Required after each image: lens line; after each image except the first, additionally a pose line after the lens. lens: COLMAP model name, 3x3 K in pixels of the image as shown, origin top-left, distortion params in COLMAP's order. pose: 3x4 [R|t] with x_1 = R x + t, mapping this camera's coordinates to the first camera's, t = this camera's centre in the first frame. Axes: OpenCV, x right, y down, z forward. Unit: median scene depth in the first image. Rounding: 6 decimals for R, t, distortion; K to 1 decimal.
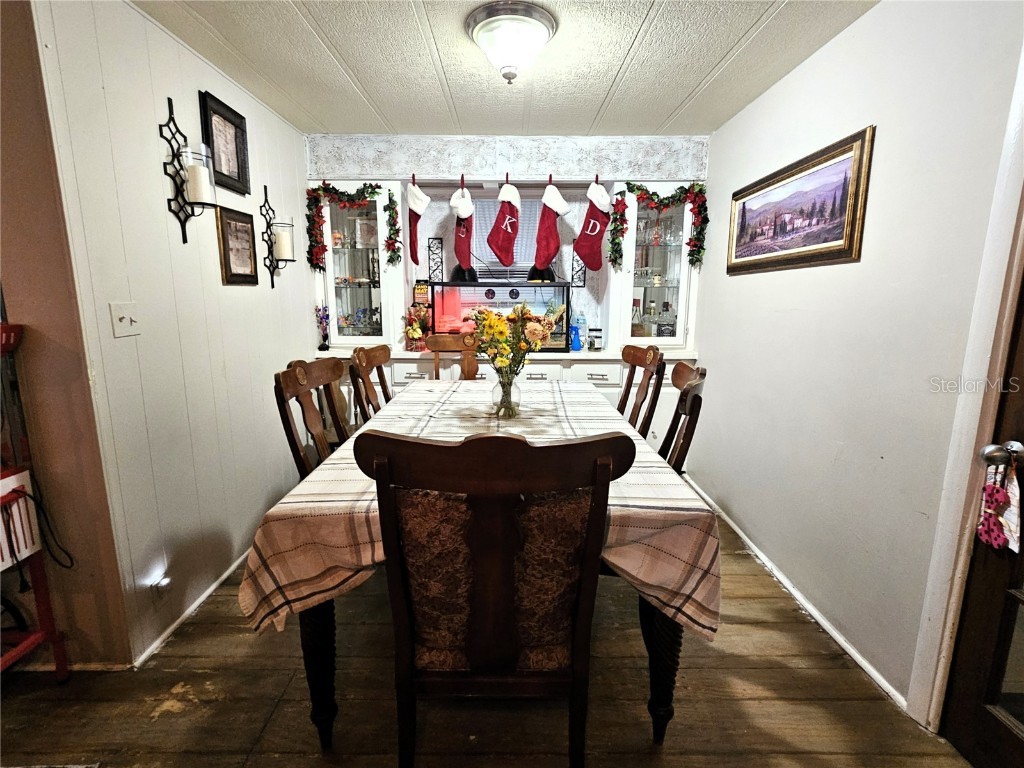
lens RADIAL K [[487.0, 0, 509.6], [0, 487.0, 383.8], [0, 0, 1]] dist [-0.004424, 0.002989]
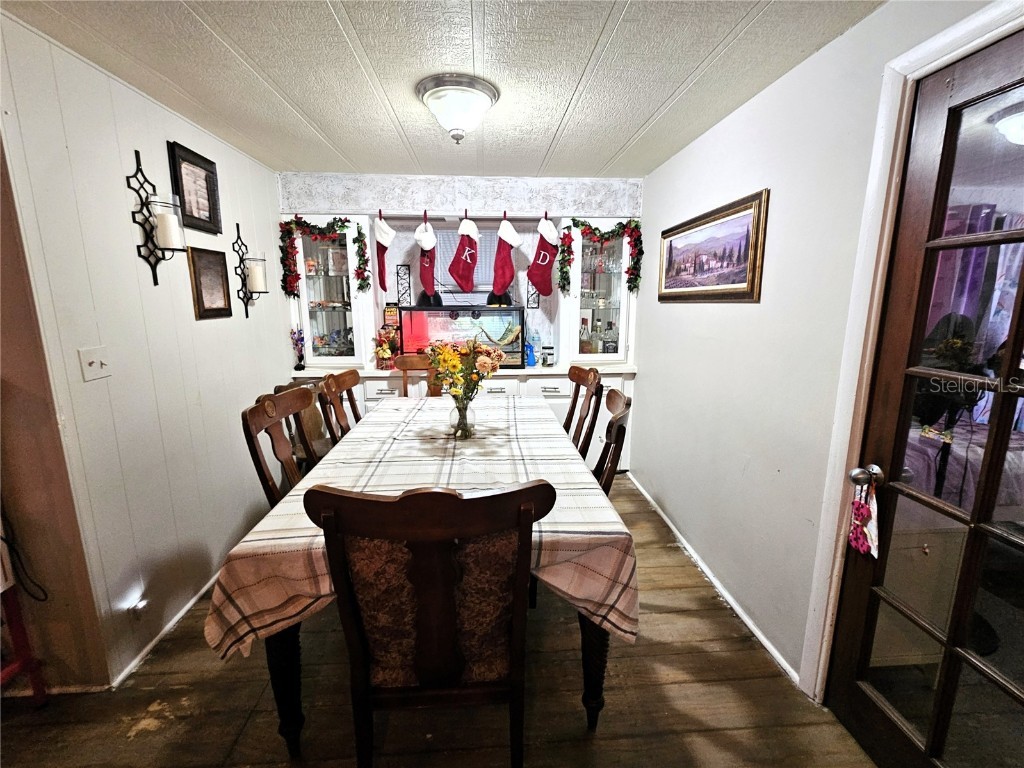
lens RADIAL K [[438.7, 0, 514.7], [0, 438.7, 380.2], [0, 0, 1]] dist [-0.000559, -0.000313]
pose [[0.997560, -0.017183, 0.067665, 0.051932], [0.016820, 0.999841, 0.005931, -0.076102], [-0.067756, -0.004778, 0.997690, -0.015501]]
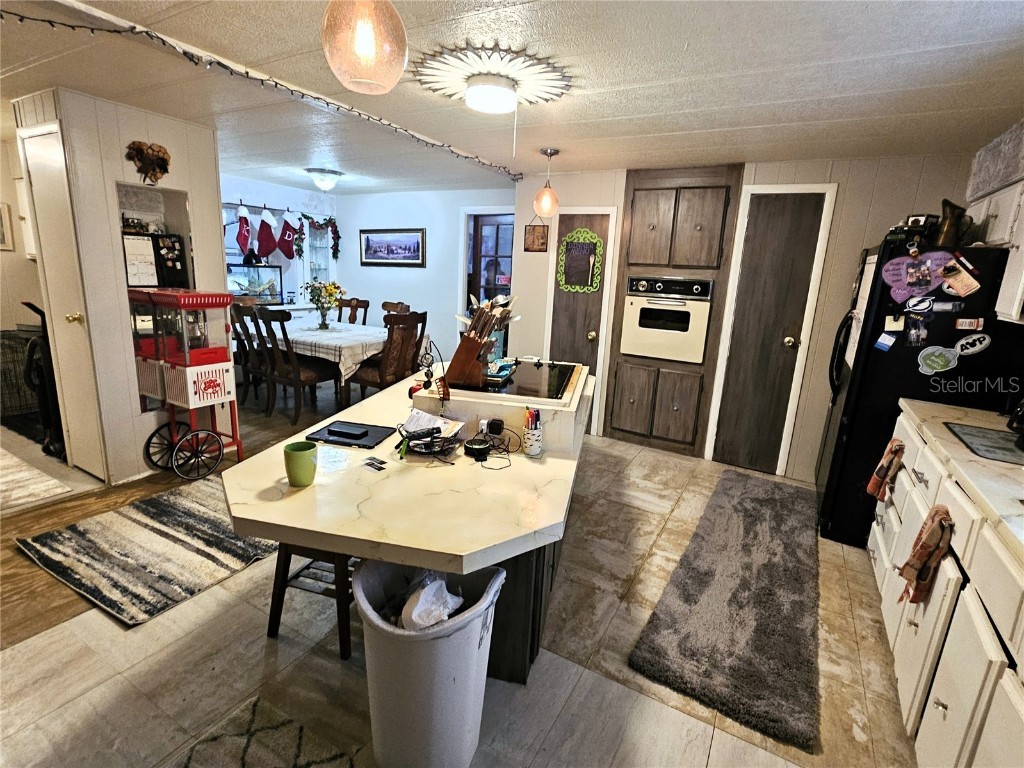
lens RADIAL K [[491.9, 0, 510.4], [0, 491.9, 385.9], [0, 0, 1]] dist [0.001074, 0.000068]
pose [[0.489007, -0.179923, 0.853522, -1.831045], [0.118309, 0.983134, 0.139462, 0.122954], [-0.864219, 0.032781, 0.502046, -1.044962]]
